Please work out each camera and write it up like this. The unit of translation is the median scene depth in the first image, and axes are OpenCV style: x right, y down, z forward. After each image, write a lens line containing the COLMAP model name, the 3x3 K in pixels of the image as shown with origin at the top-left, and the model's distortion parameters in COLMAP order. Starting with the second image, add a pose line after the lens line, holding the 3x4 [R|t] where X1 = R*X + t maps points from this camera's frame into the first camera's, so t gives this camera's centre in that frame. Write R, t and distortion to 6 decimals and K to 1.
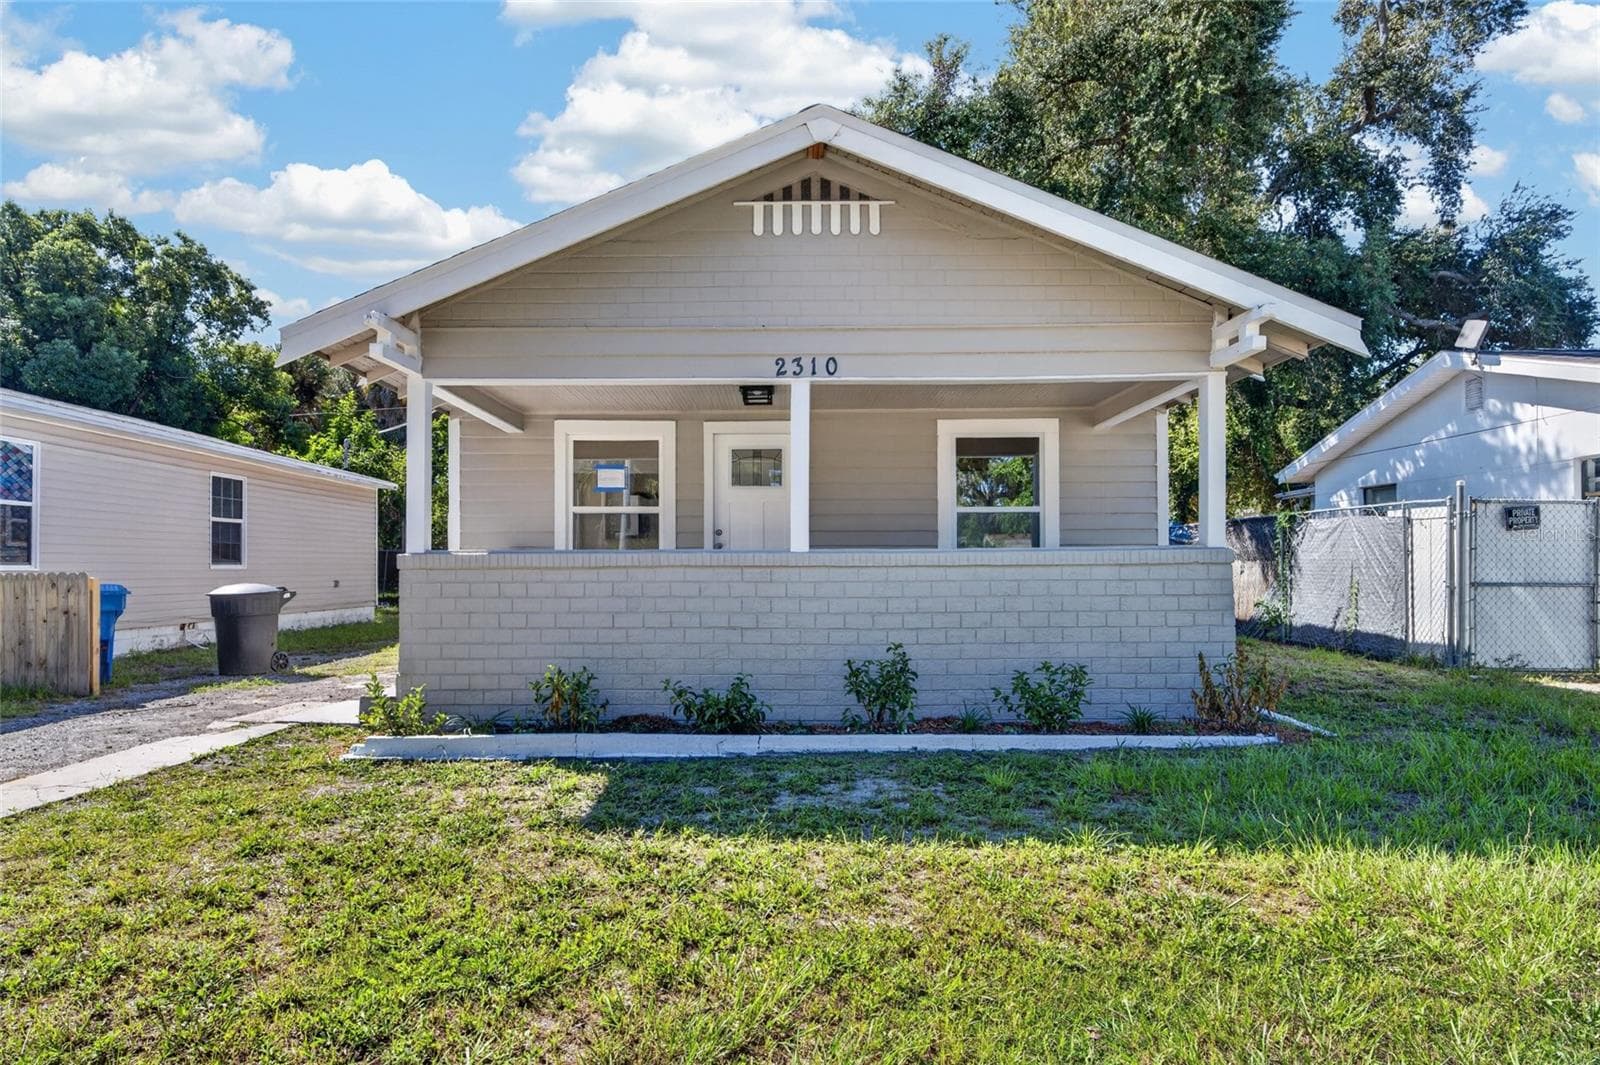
lens RADIAL K [[886.4, 0, 793.0], [0, 886.4, 562.9], [0, 0, 1]] dist [0.002096, 0.000629]
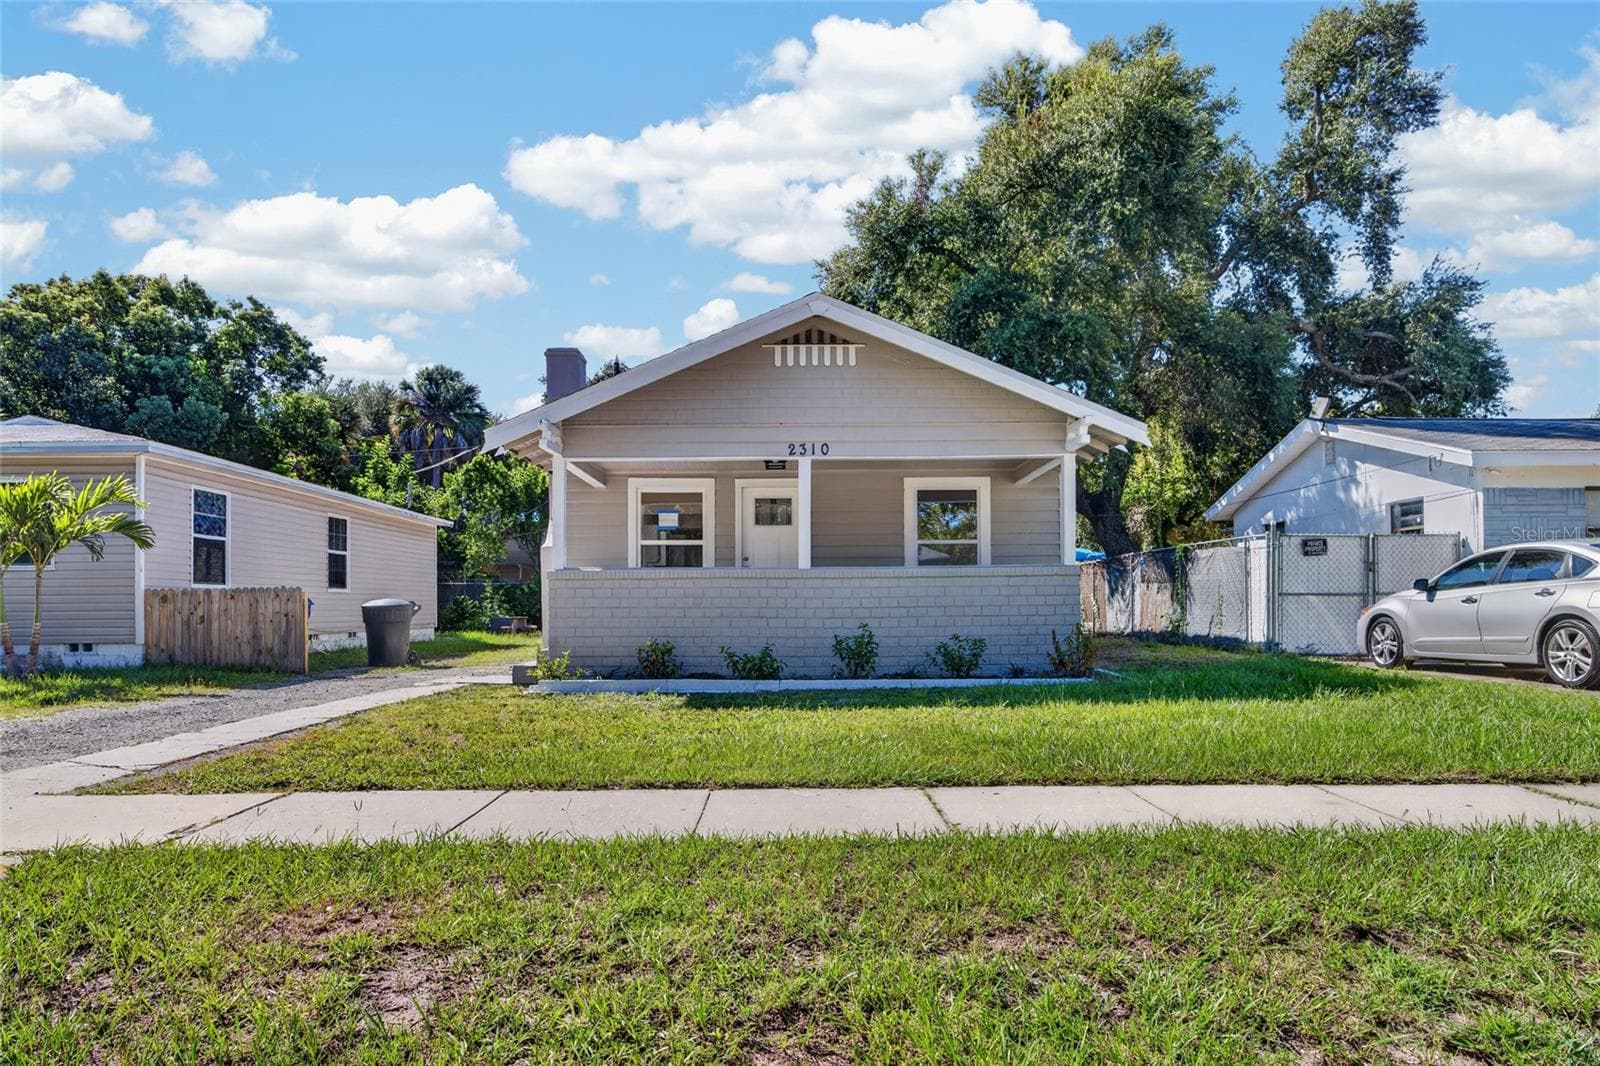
lens RADIAL K [[941.6, 0, 802.0], [0, 941.6, 598.6], [0, 0, 1]] dist [-0.002453, 0.000355]
pose [[0.999989, -0.001076, 0.004673, -0.003325], [0.001098, 0.999988, -0.004775, 0.034561], [-0.004668, 0.004780, 0.999978, -0.463014]]
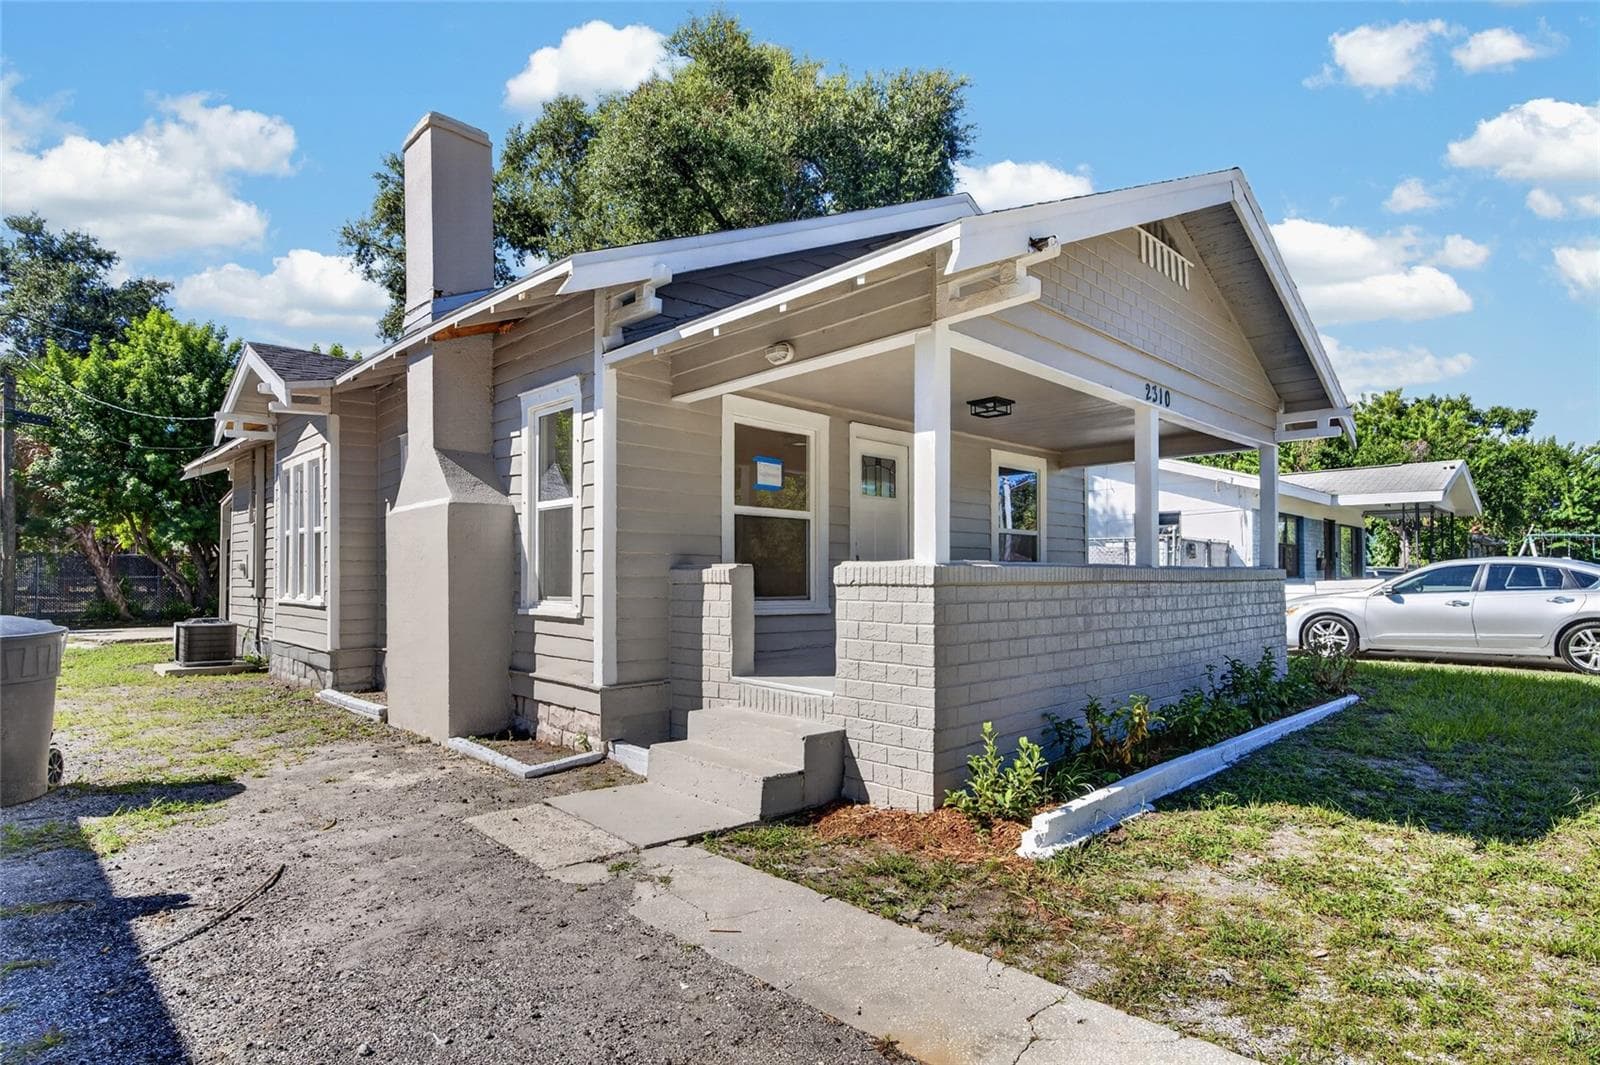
lens RADIAL K [[818.5, 0, 798.6], [0, 818.5, 567.5], [0, 0, 1]] dist [0.004270, -0.000526]
pose [[0.715486, 0.012538, 0.698515, -0.688813], [-0.004760, 0.999903, -0.013073, 0.001412], [-0.698611, 0.006028, 0.715476, 0.416294]]
